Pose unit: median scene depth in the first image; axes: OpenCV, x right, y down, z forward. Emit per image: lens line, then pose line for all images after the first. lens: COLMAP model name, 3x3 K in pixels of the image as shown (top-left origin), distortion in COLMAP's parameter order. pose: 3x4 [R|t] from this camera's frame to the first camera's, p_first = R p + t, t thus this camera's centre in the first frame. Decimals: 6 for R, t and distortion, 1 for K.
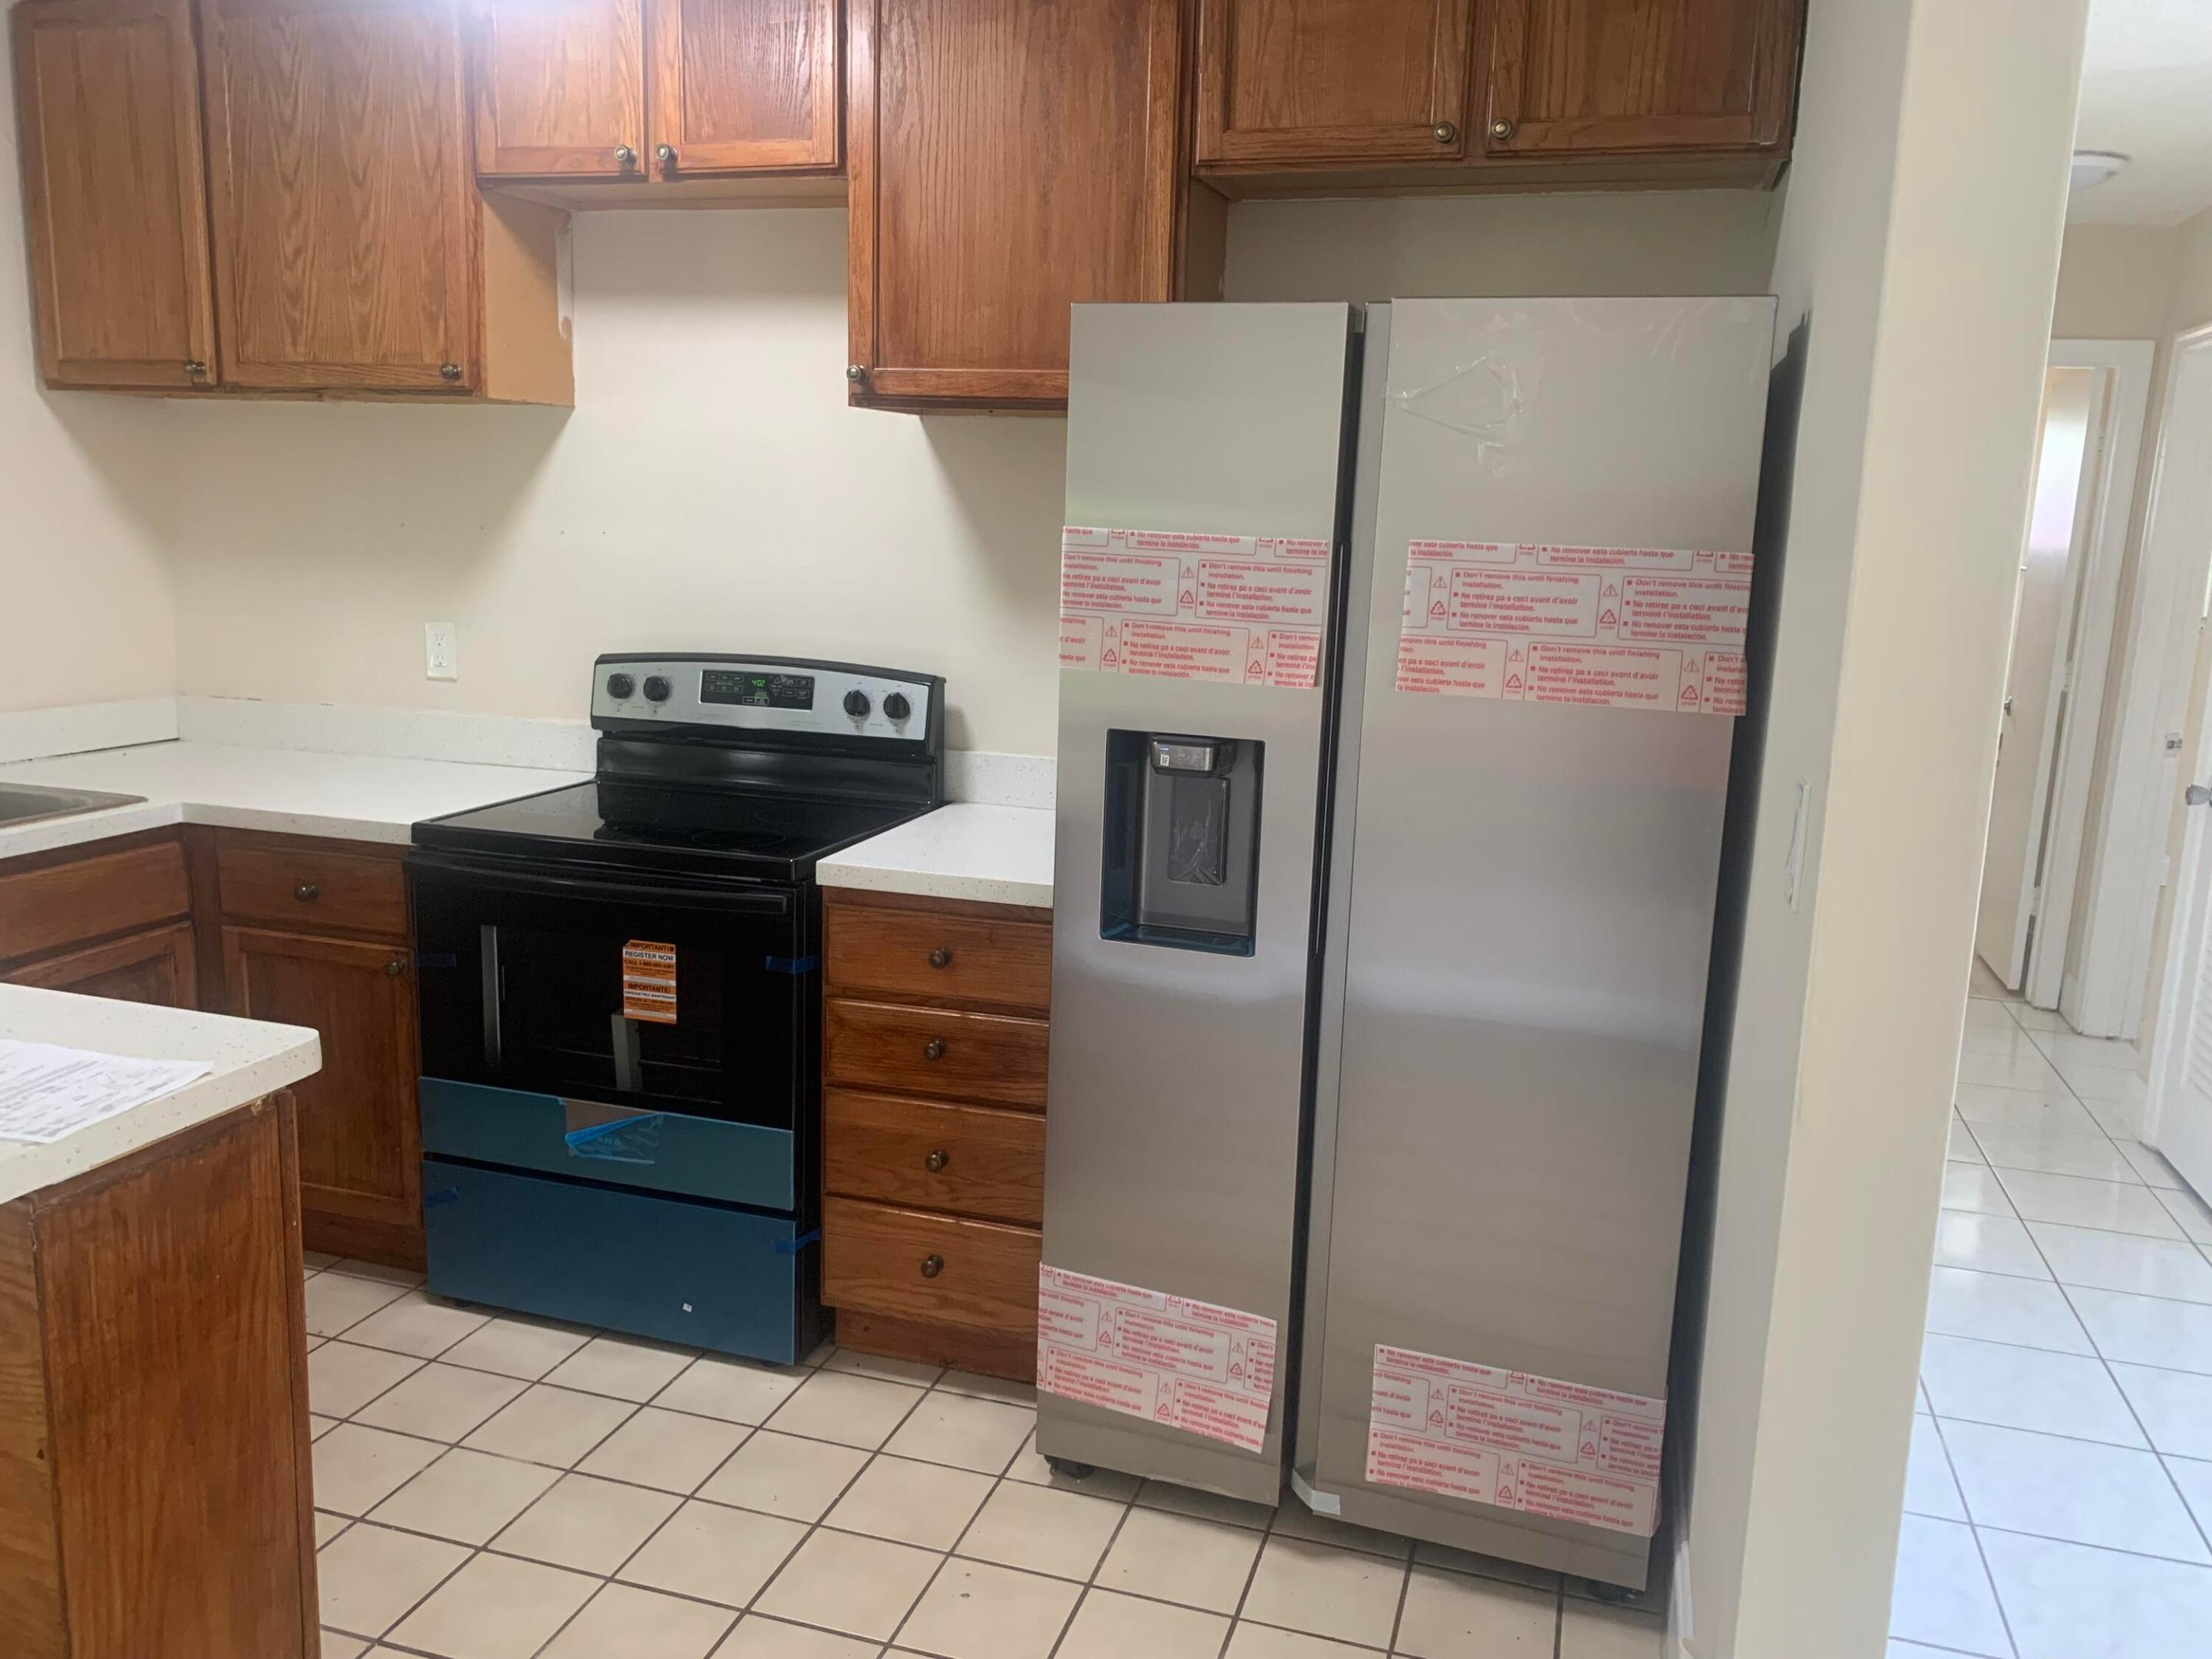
lens RADIAL K [[1676.0, 0, 1102.5], [0, 1676.0, 833.2], [0, 0, 1]] dist [0.033823, -0.045287]
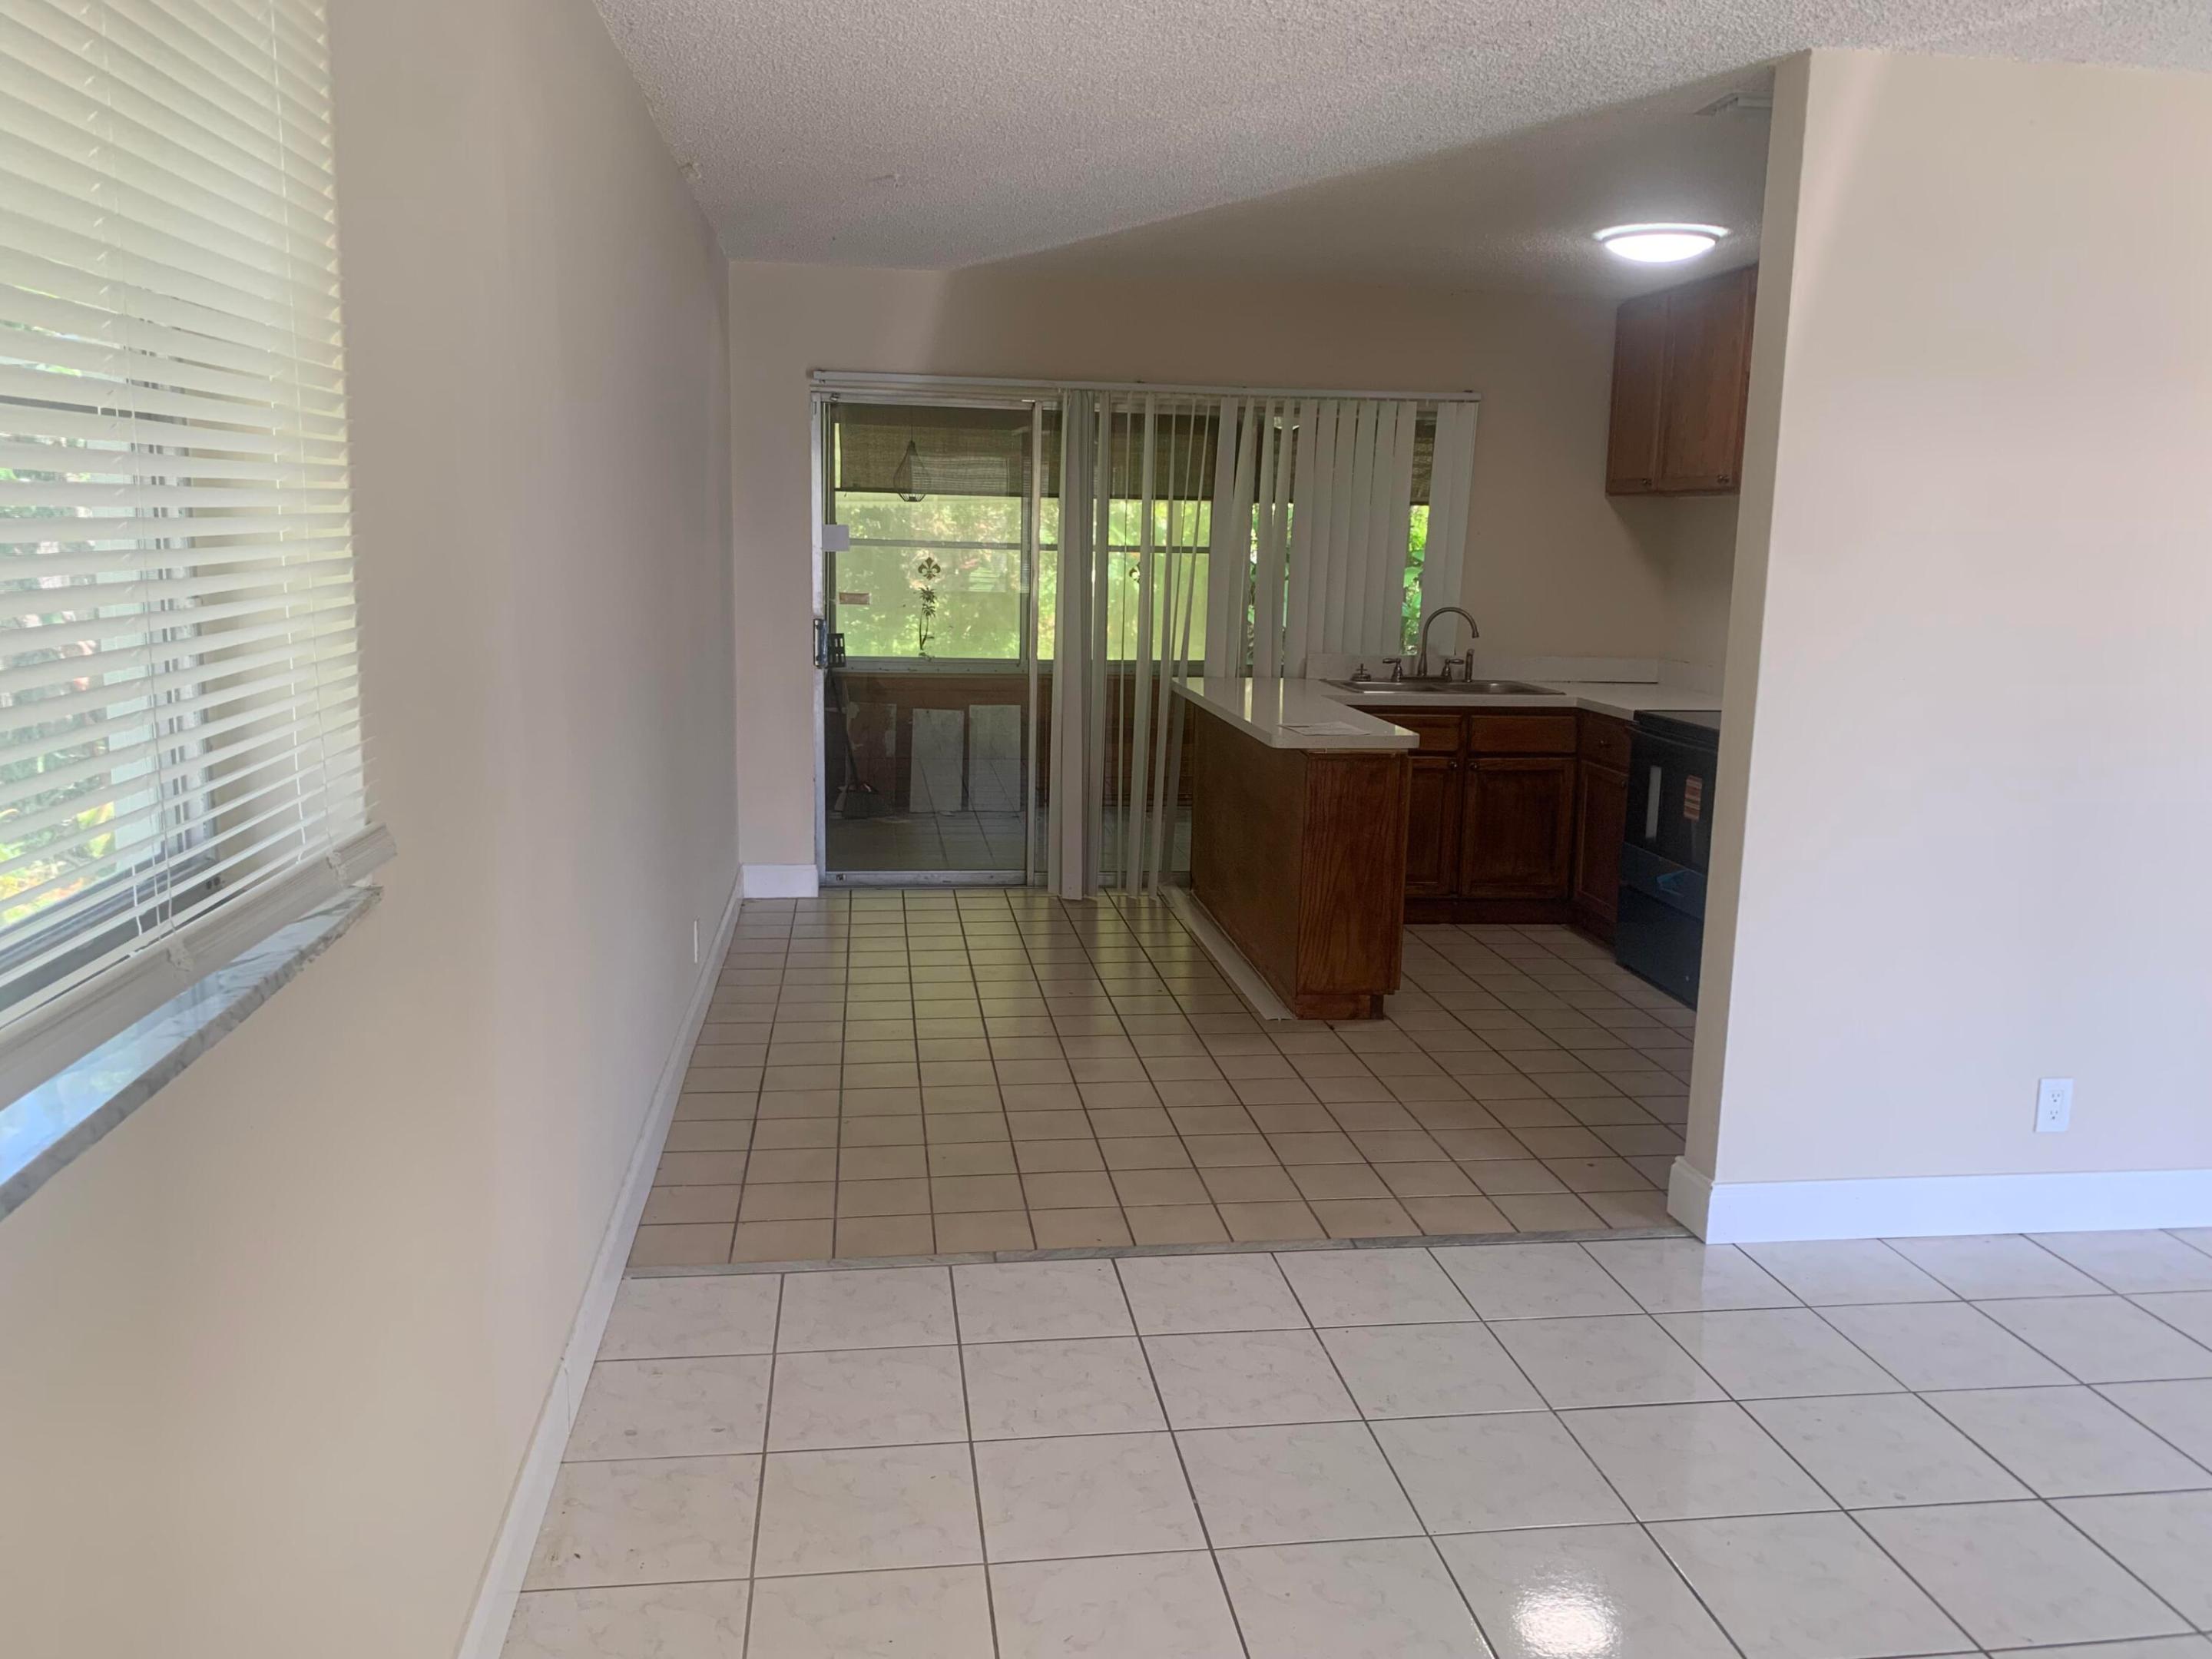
lens RADIAL K [[1676.0, 0, 1106.8], [0, 1676.0, 826.4], [0, 0, 1]] dist [0.033823, -0.045287]
pose [[0.423634, 0.136242, -0.895529, 1.458490], [-0.175546, 0.982230, 0.066390, 0.138982], [0.888661, 0.129082, 0.440023, -0.523244]]
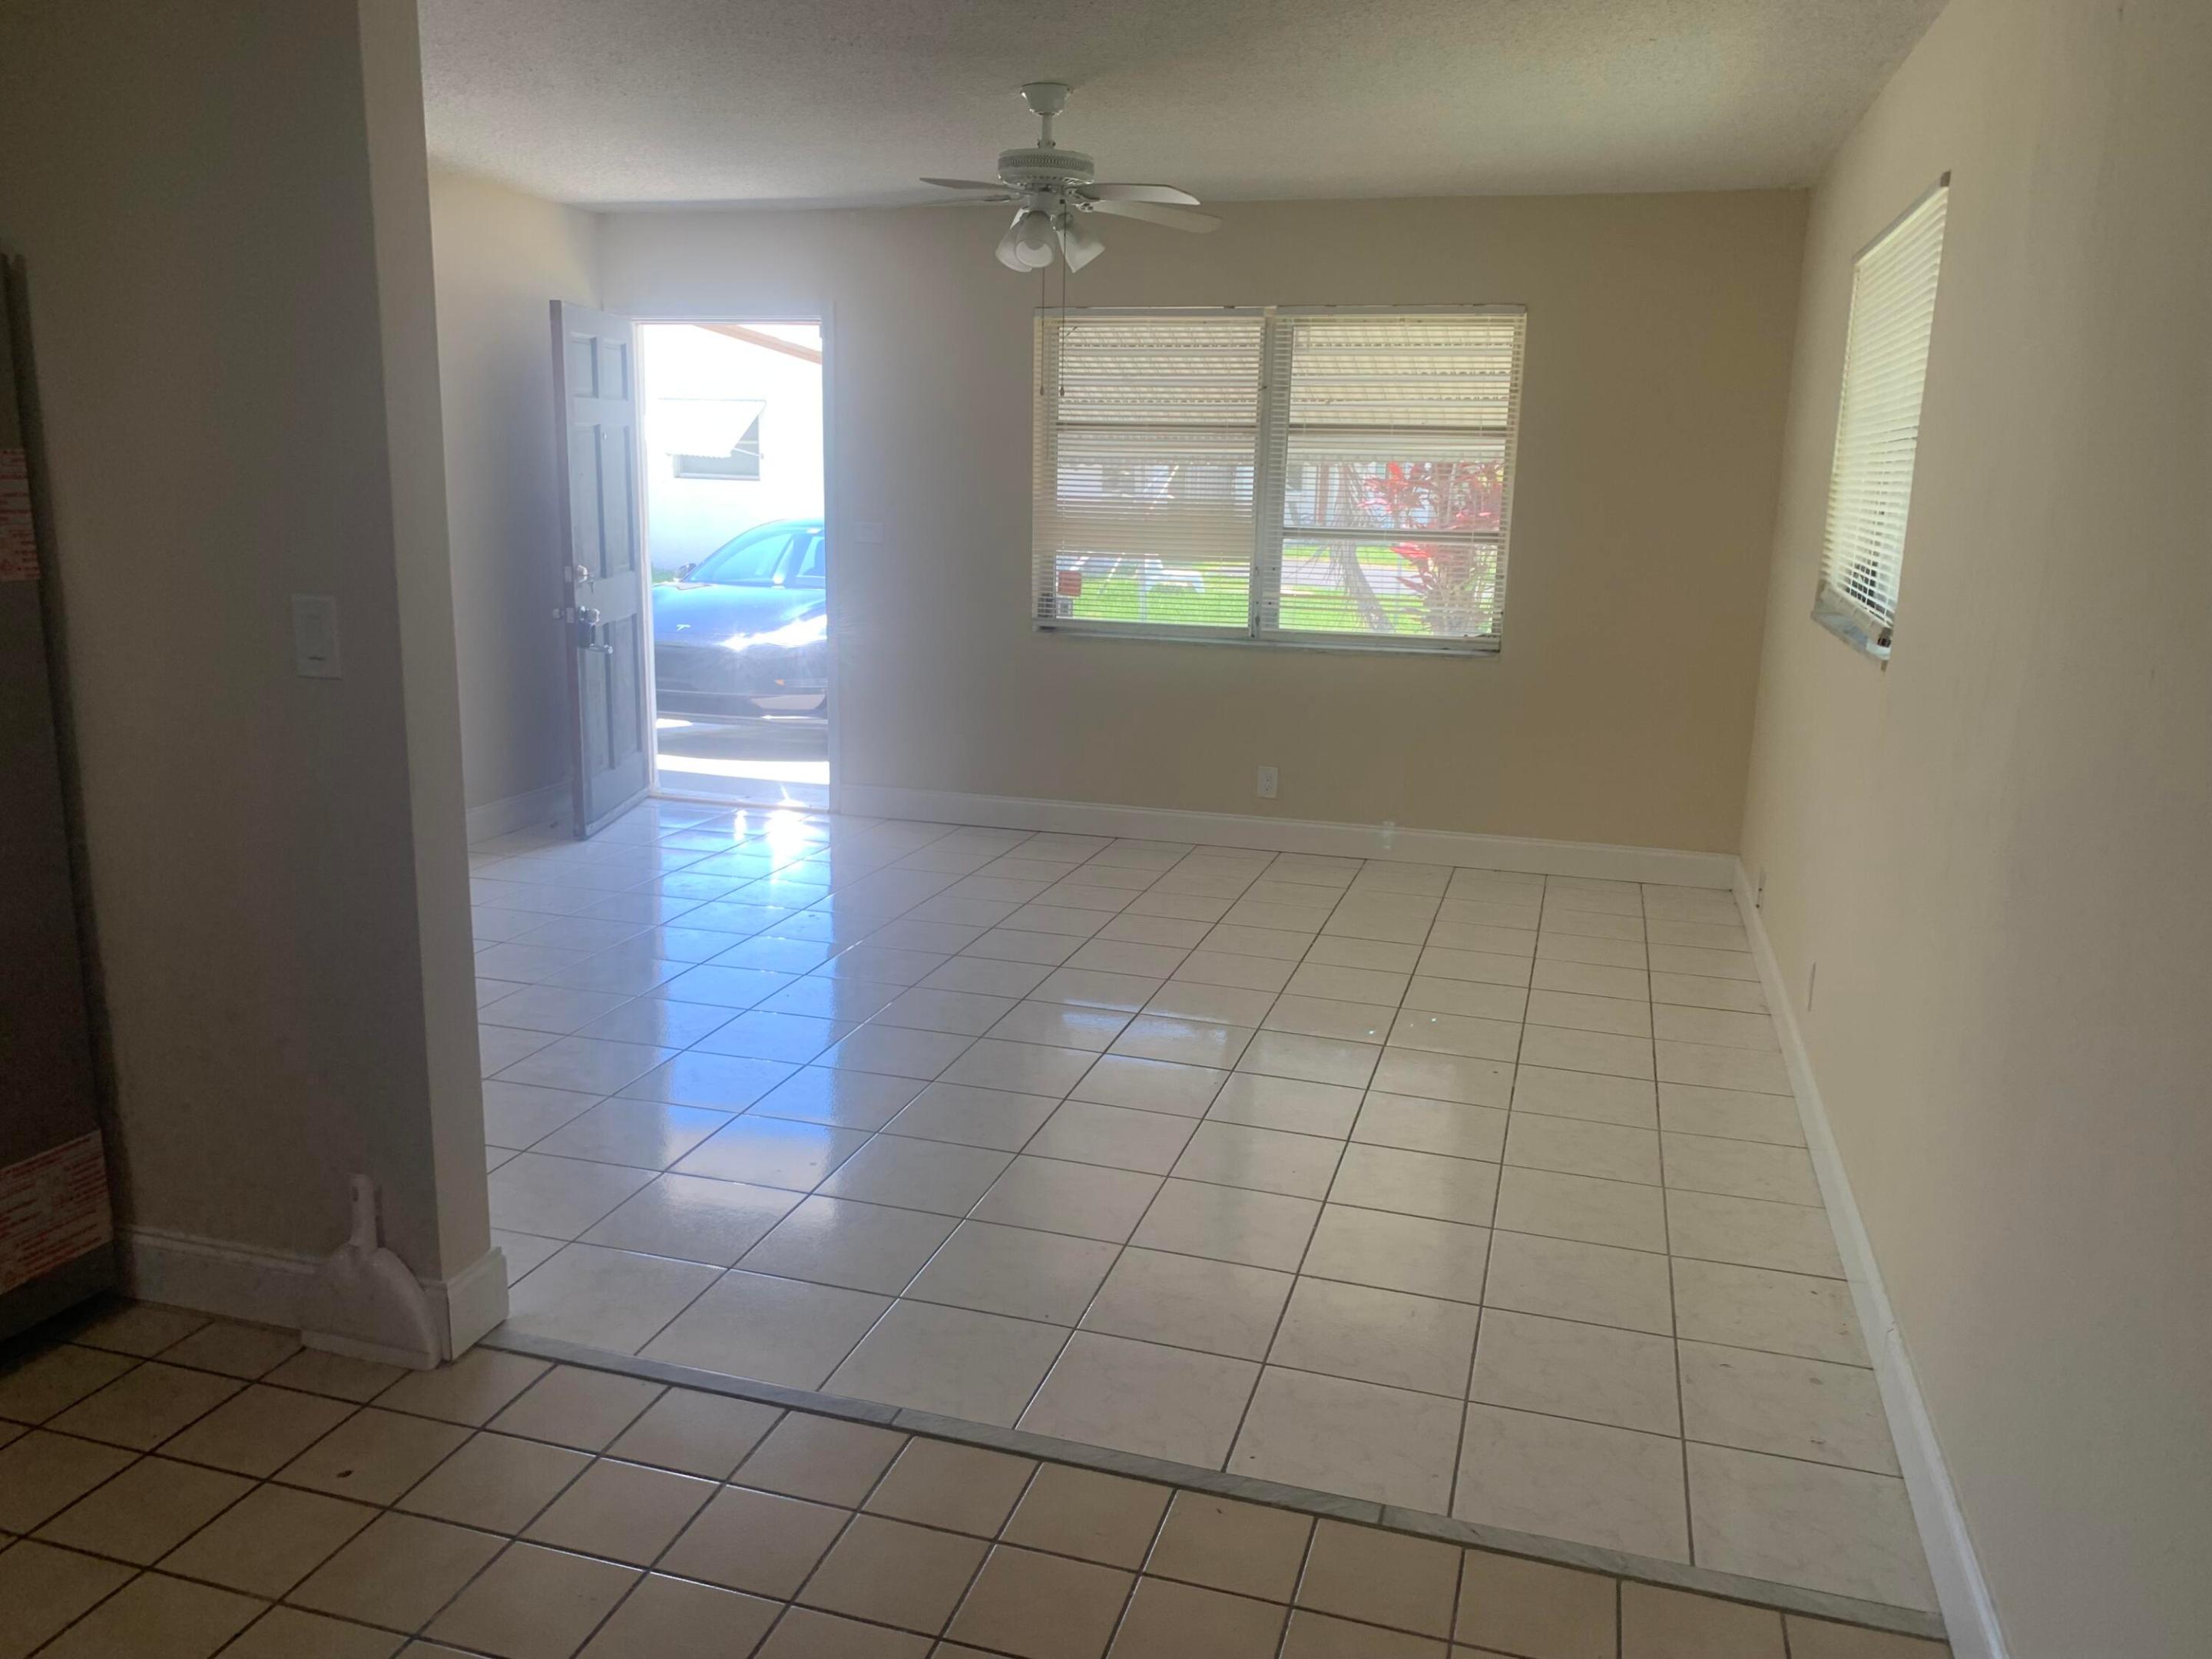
lens RADIAL K [[1676.0, 0, 1102.9], [0, 1676.0, 829.0], [0, 0, 1]] dist [0.033823, -0.045287]
pose [[-0.011198, -0.246514, 0.969075, -0.820538], [0.165077, 0.955382, 0.244938, -0.061710], [-0.986217, 0.162715, 0.029996, 0.179570]]
